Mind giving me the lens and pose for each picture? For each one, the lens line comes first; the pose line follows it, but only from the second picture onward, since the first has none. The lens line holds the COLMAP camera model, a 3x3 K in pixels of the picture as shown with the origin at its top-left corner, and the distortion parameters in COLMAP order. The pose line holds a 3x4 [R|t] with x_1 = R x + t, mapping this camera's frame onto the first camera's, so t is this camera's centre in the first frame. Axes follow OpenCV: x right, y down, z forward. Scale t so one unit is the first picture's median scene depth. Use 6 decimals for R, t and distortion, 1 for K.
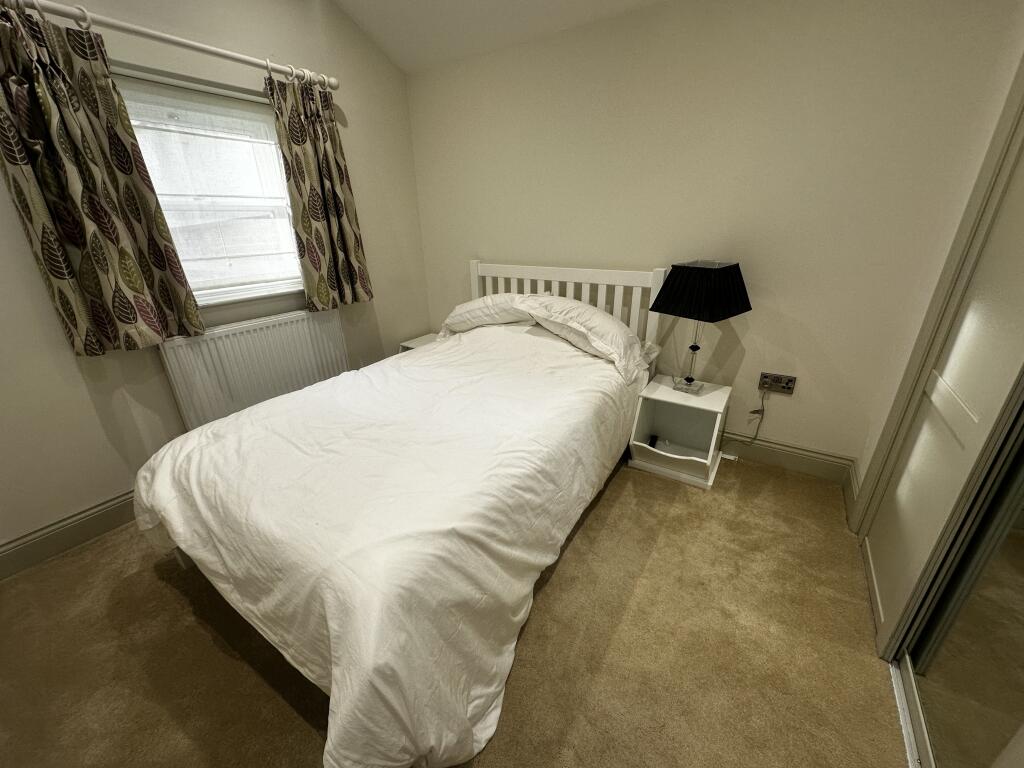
lens RADIAL K [[407.5, 0, 508.1], [0, 407.5, 385.7], [0, 0, 1]] dist [-0.001629, -0.000222]
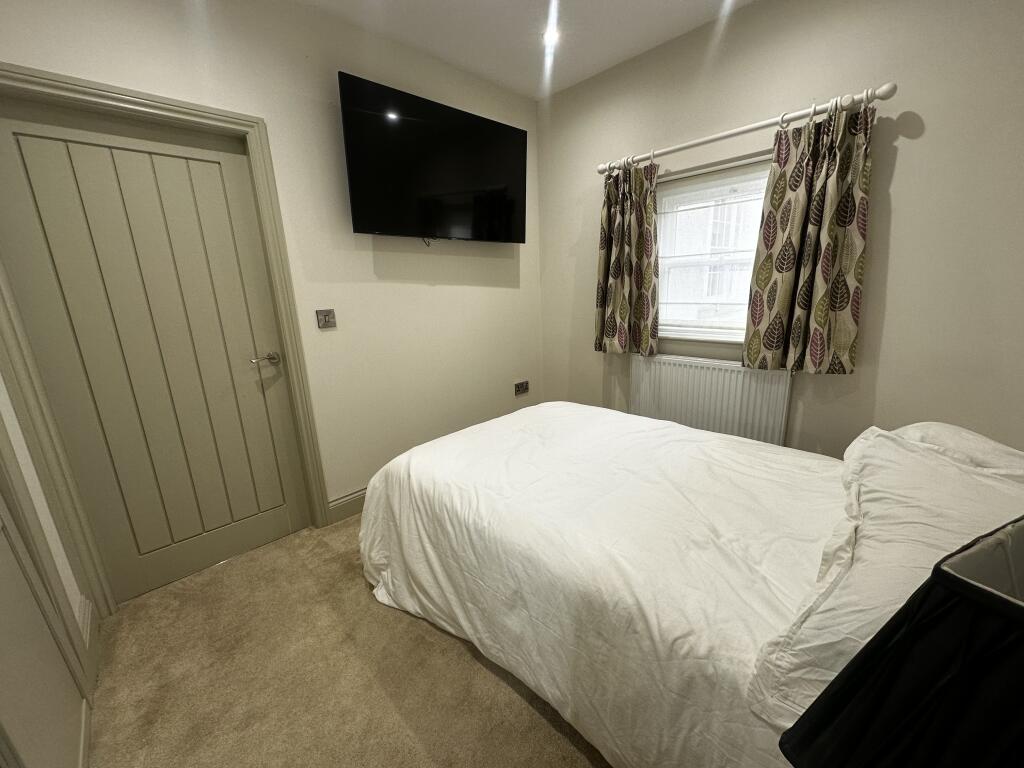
lens RADIAL K [[407.5, 0, 515.6], [0, 407.5, 386.0], [0, 0, 1]] dist [-0.001629, -0.000222]
pose [[-0.212983, 0.262984, -0.940998, 0.562012], [-0.328947, 0.887572, 0.322506, -0.287987], [0.920018, 0.378227, -0.102530, 0.669471]]
